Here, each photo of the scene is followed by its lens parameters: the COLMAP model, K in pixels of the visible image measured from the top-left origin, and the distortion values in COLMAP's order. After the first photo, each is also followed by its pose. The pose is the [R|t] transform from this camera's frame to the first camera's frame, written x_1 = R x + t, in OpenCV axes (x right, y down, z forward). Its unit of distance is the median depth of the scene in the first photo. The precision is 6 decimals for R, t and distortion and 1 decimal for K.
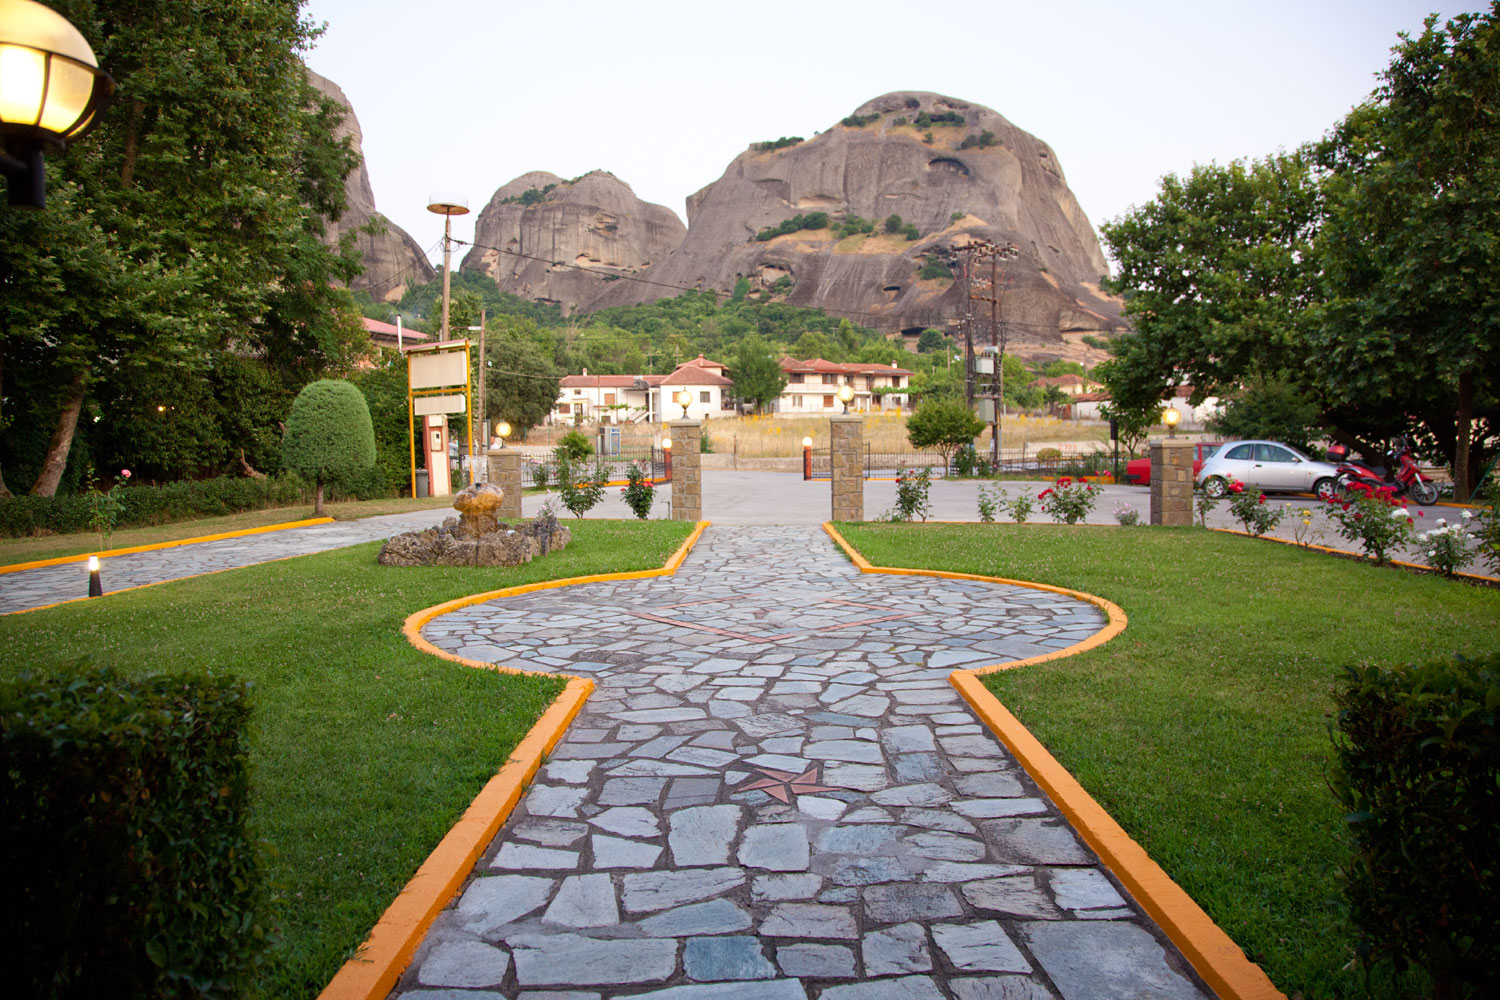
lens RADIAL K [[1056.0, 0, 750.0], [0, 1056.0, 500.0], [0, 0, 1]] dist [-0.046773, -0.001588]
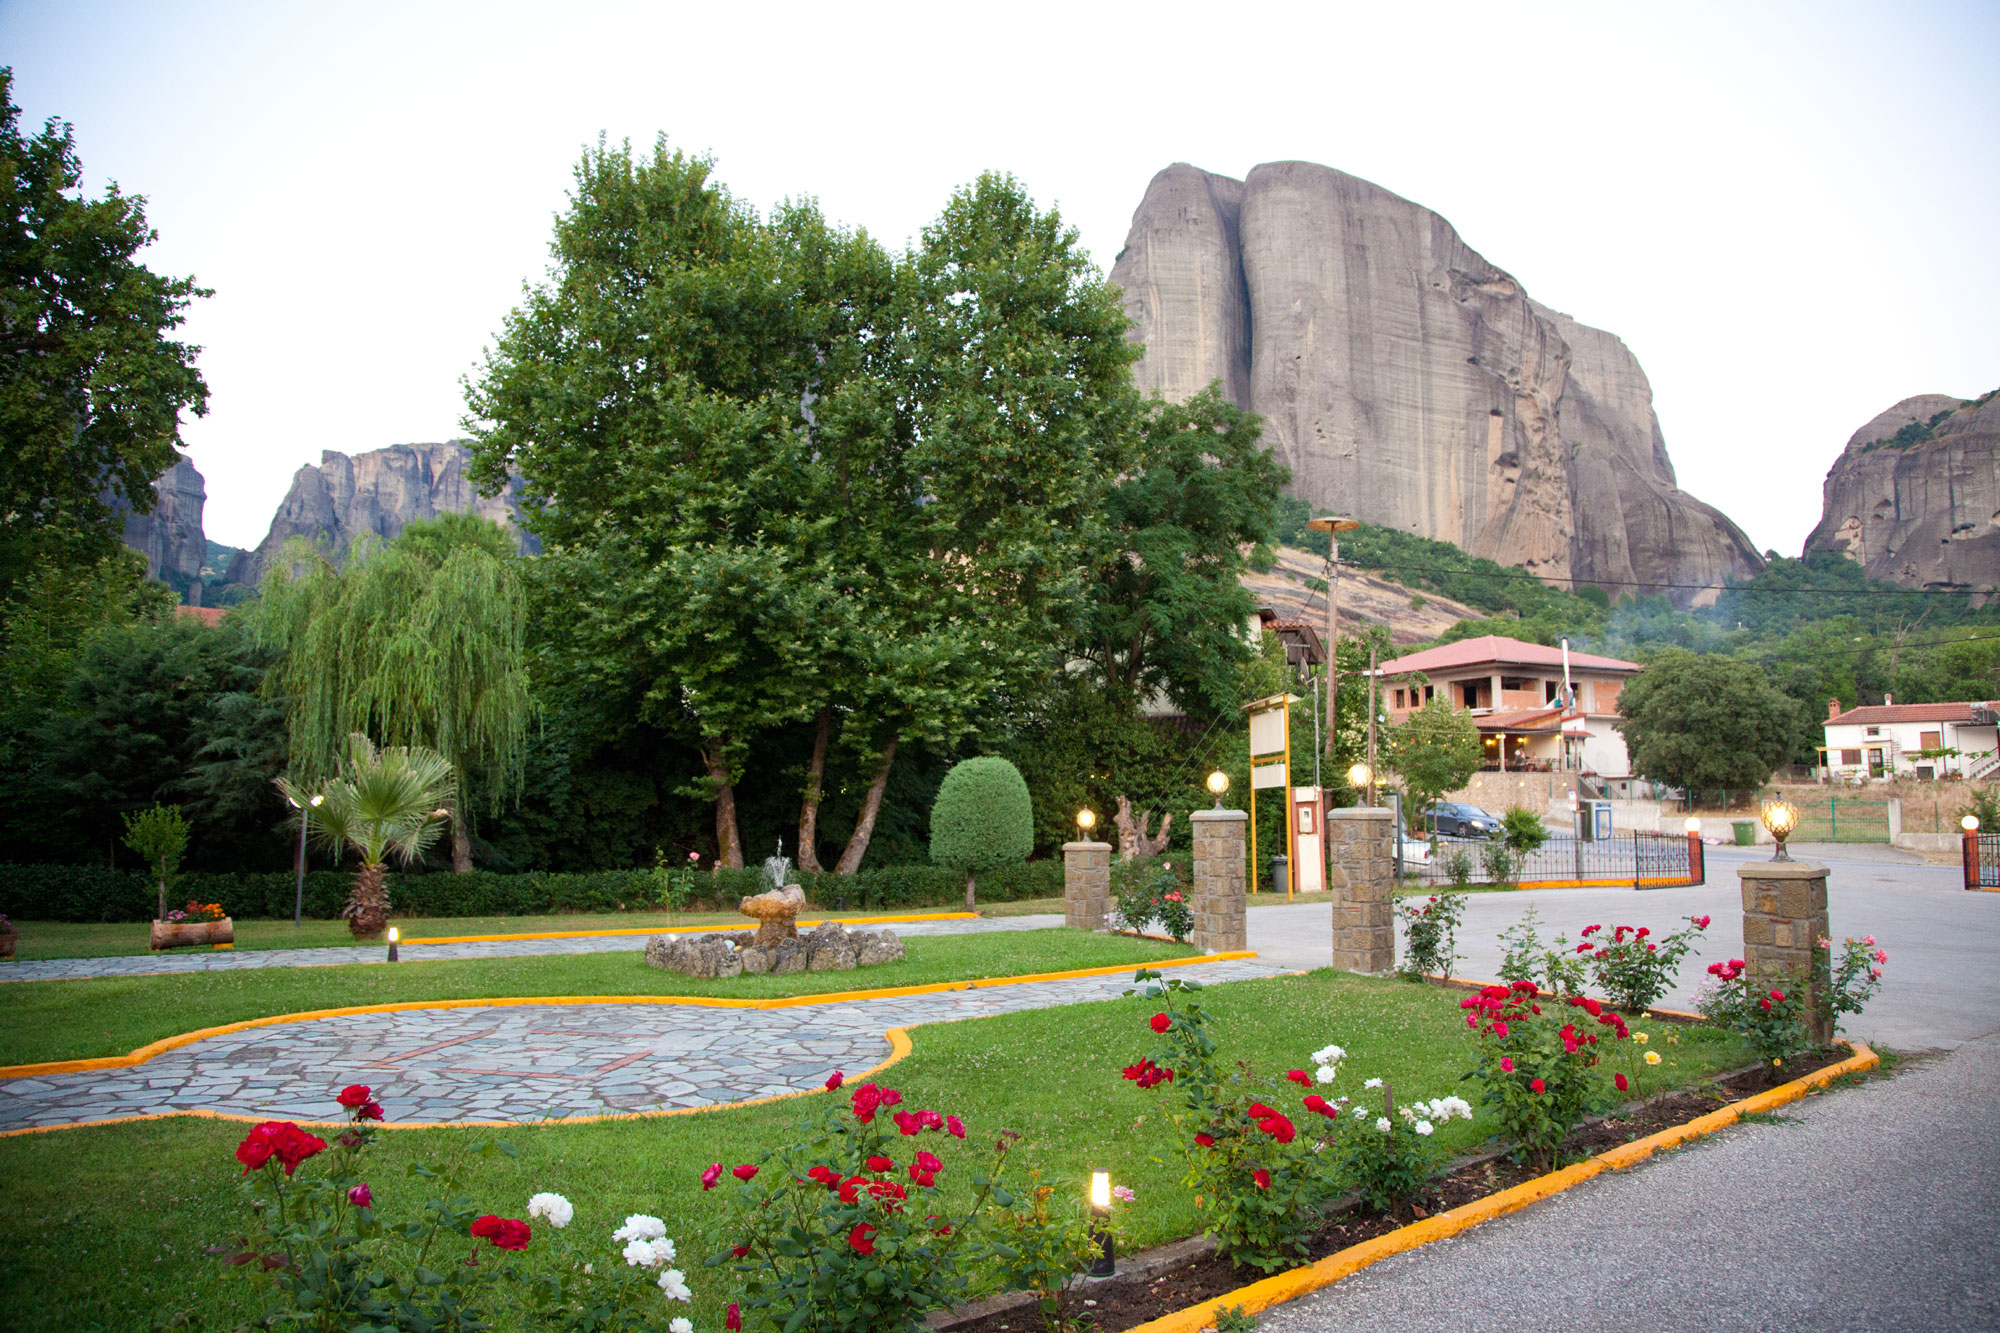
lens RADIAL K [[1408.0, 0, 1000.0], [0, 1408.0, 666.5], [0, 0, 1]] dist [-0.046773, -0.001588]
pose [[0.699417, -0.065336, -0.711721, 0.096405], [-0.043782, 0.990026, -0.133910, -0.006377], [0.713371, 0.124820, 0.689580, 0.035443]]
